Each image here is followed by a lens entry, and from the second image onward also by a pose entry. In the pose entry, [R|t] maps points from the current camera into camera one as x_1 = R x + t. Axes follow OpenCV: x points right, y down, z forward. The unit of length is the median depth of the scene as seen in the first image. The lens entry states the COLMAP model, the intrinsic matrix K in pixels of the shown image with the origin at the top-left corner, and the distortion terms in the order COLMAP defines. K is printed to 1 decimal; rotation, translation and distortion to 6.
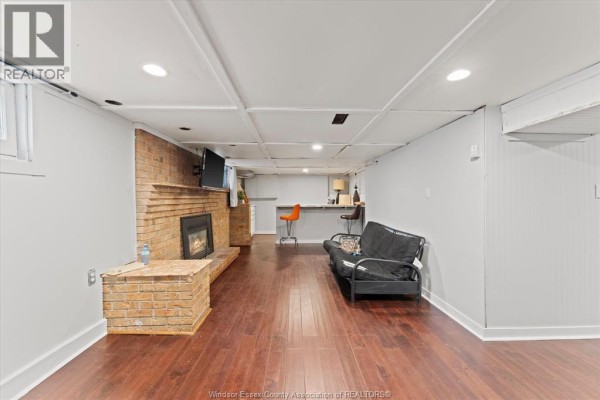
lens RADIAL K [[239.8, 0, 301.8], [0, 239.8, 201.4], [0, 0, 1]] dist [-0.002396, -0.000249]
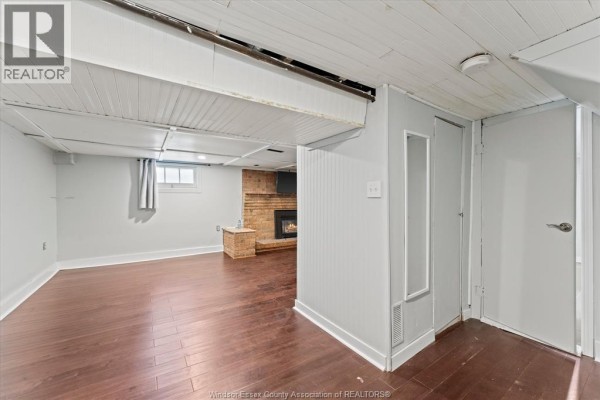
lens RADIAL K [[239.8, 0, 301.6], [0, 239.8, 200.5], [0, 0, 1]] dist [-0.002396, -0.000249]
pose [[0.525010, -0.000615, -0.851096, 1.551895], [-0.007148, 0.999961, -0.005132, 0.001932], [0.851066, 0.008777, 0.524986, 0.283709]]
